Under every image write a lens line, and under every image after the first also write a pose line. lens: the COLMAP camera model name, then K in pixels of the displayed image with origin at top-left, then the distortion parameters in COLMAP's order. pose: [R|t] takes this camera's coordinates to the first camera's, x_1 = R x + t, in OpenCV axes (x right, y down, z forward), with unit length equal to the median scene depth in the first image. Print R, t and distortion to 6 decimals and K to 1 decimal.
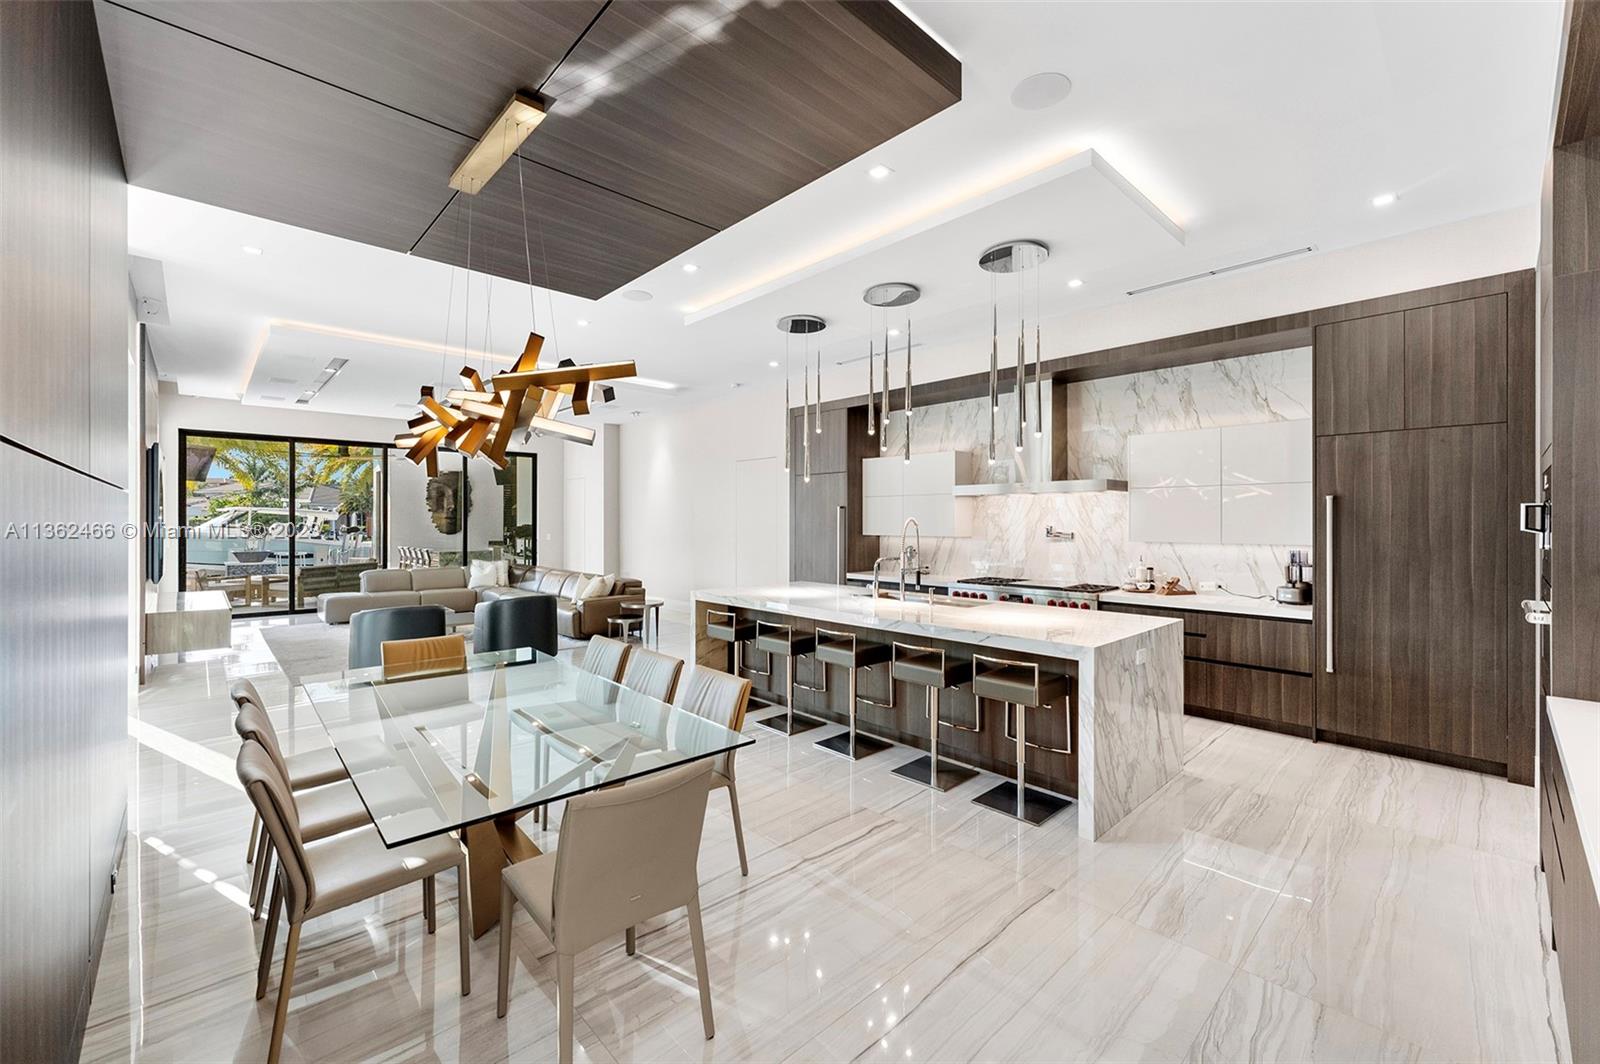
lens RADIAL K [[650.4, 0, 806.5], [0, 650.4, 541.4], [0, 0, 1]] dist [0.000790, -0.000085]
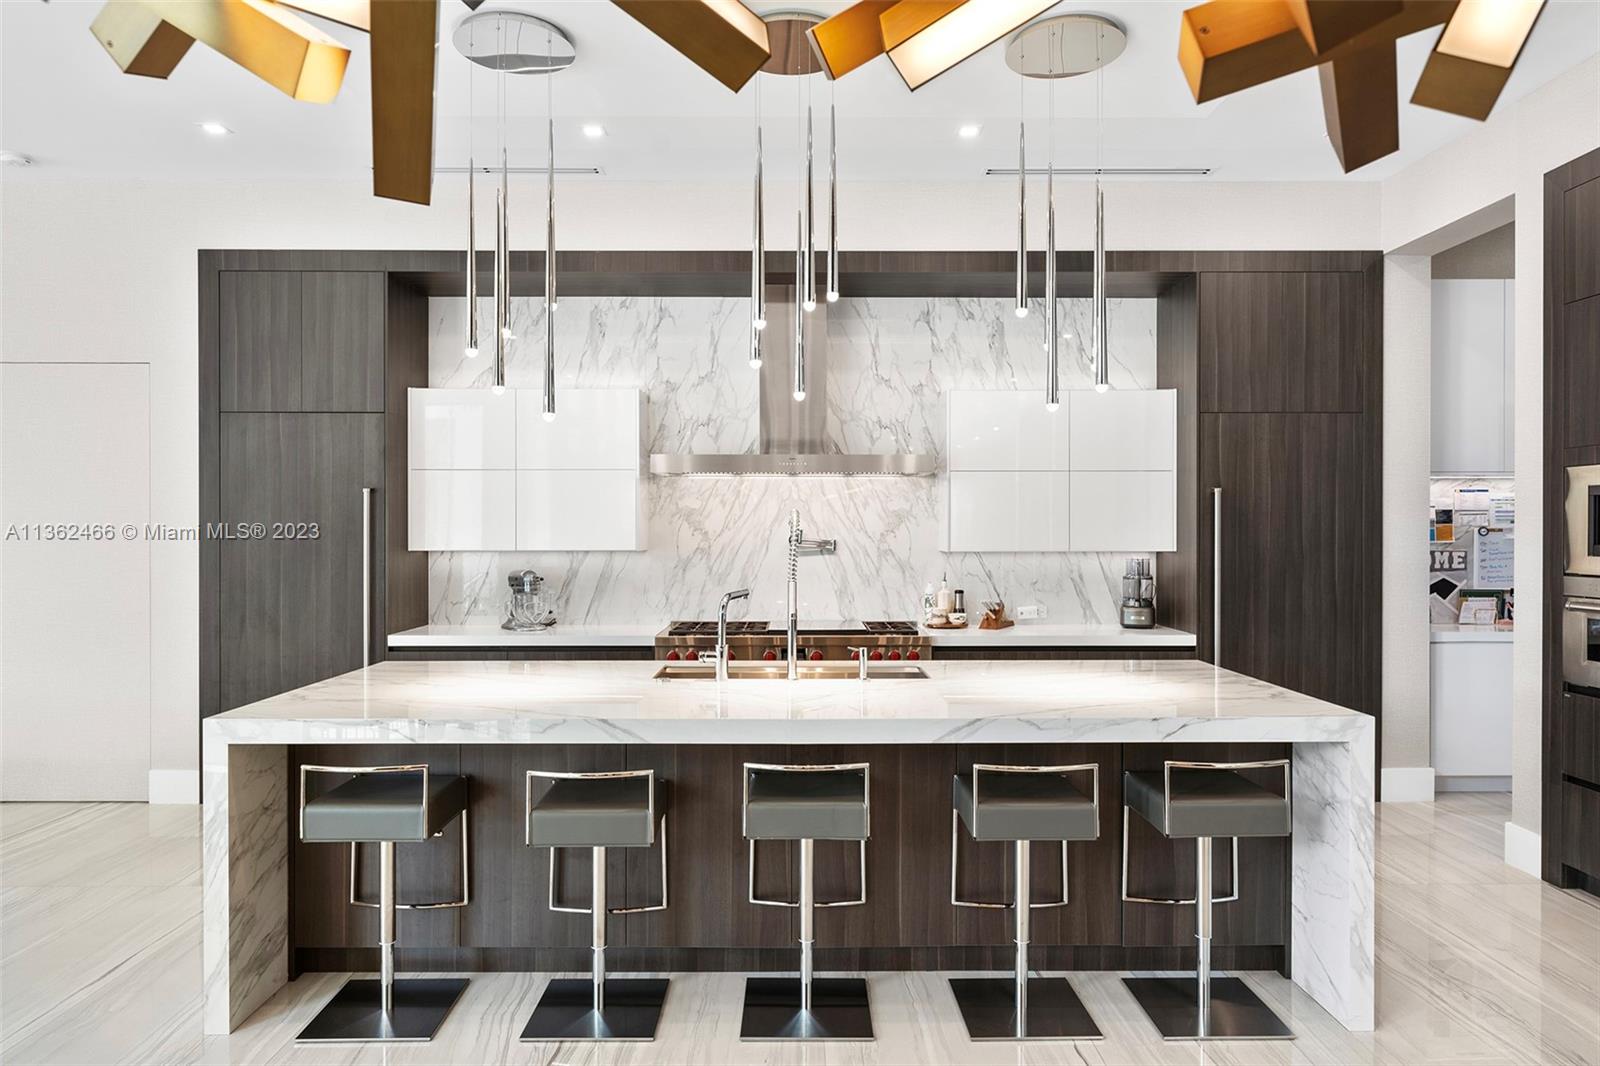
lens RADIAL K [[1031.6, 0, 800.0], [0, 1031.6, 533.0], [0, 0, 1]] dist [0.000603, 0.001382]
pose [[0.682272, -0.007501, 0.731060, -0.371775], [0.024741, 0.999612, -0.012834, -0.009127], [-0.730680, 0.026844, 0.682192, 0.403472]]
